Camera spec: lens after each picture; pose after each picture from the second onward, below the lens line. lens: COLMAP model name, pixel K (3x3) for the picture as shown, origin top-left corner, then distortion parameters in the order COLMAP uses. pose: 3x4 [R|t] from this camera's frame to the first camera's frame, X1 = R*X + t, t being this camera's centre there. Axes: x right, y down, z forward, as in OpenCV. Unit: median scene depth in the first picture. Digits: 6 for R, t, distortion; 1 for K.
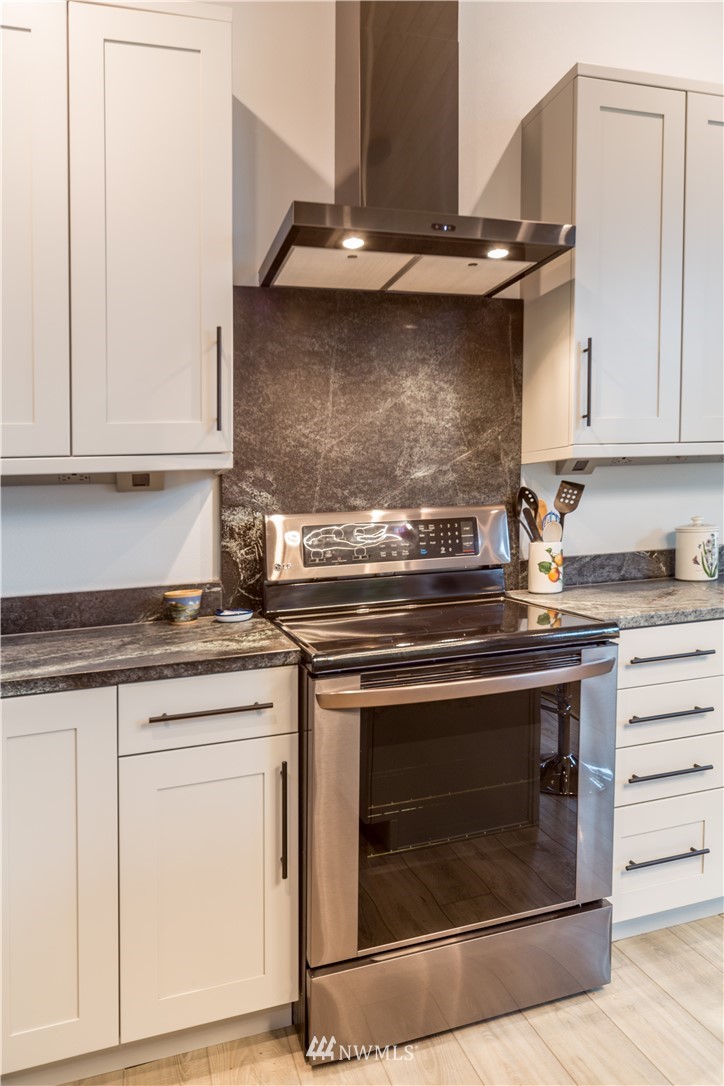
lens RADIAL K [[727.1, 0, 361.1], [0, 727.1, 531.4], [0, 0, 1]] dist [-0.001991, 0.005624]
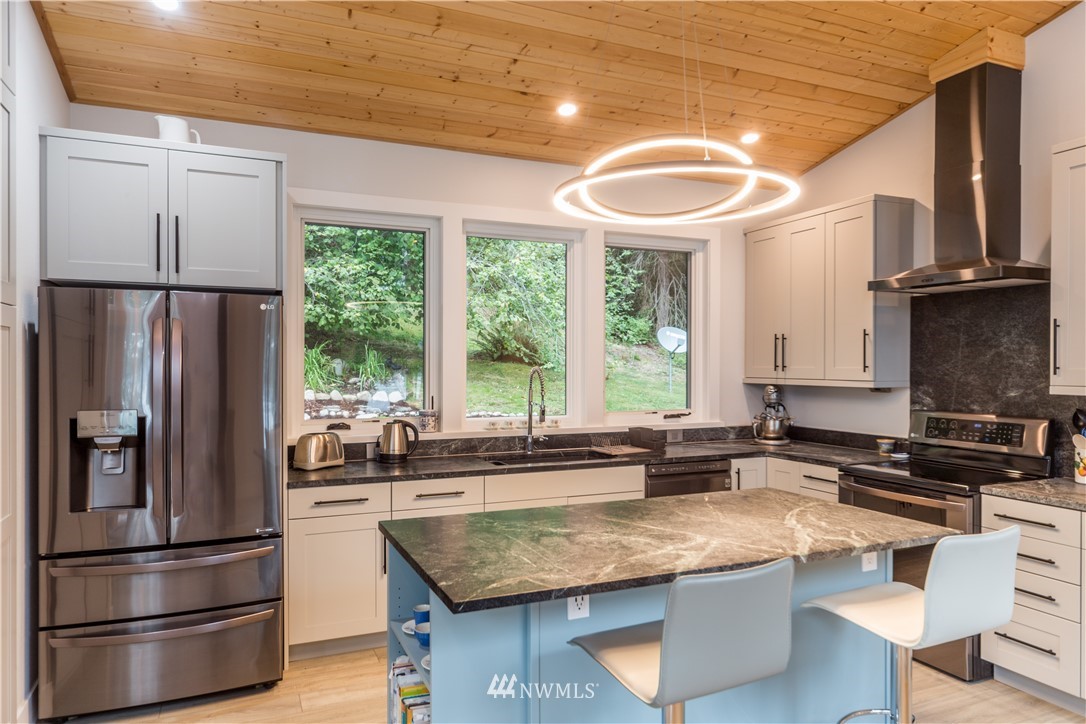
lens RADIAL K [[727.1, 0, 543.7], [0, 727.1, 364.8], [0, 0, 1]] dist [-0.001991, 0.005624]
pose [[0.114583, 0.047654, -0.992270, 1.642201], [-0.040836, 0.998230, 0.043225, -0.178805], [0.992574, 0.035567, 0.116327, -0.257382]]
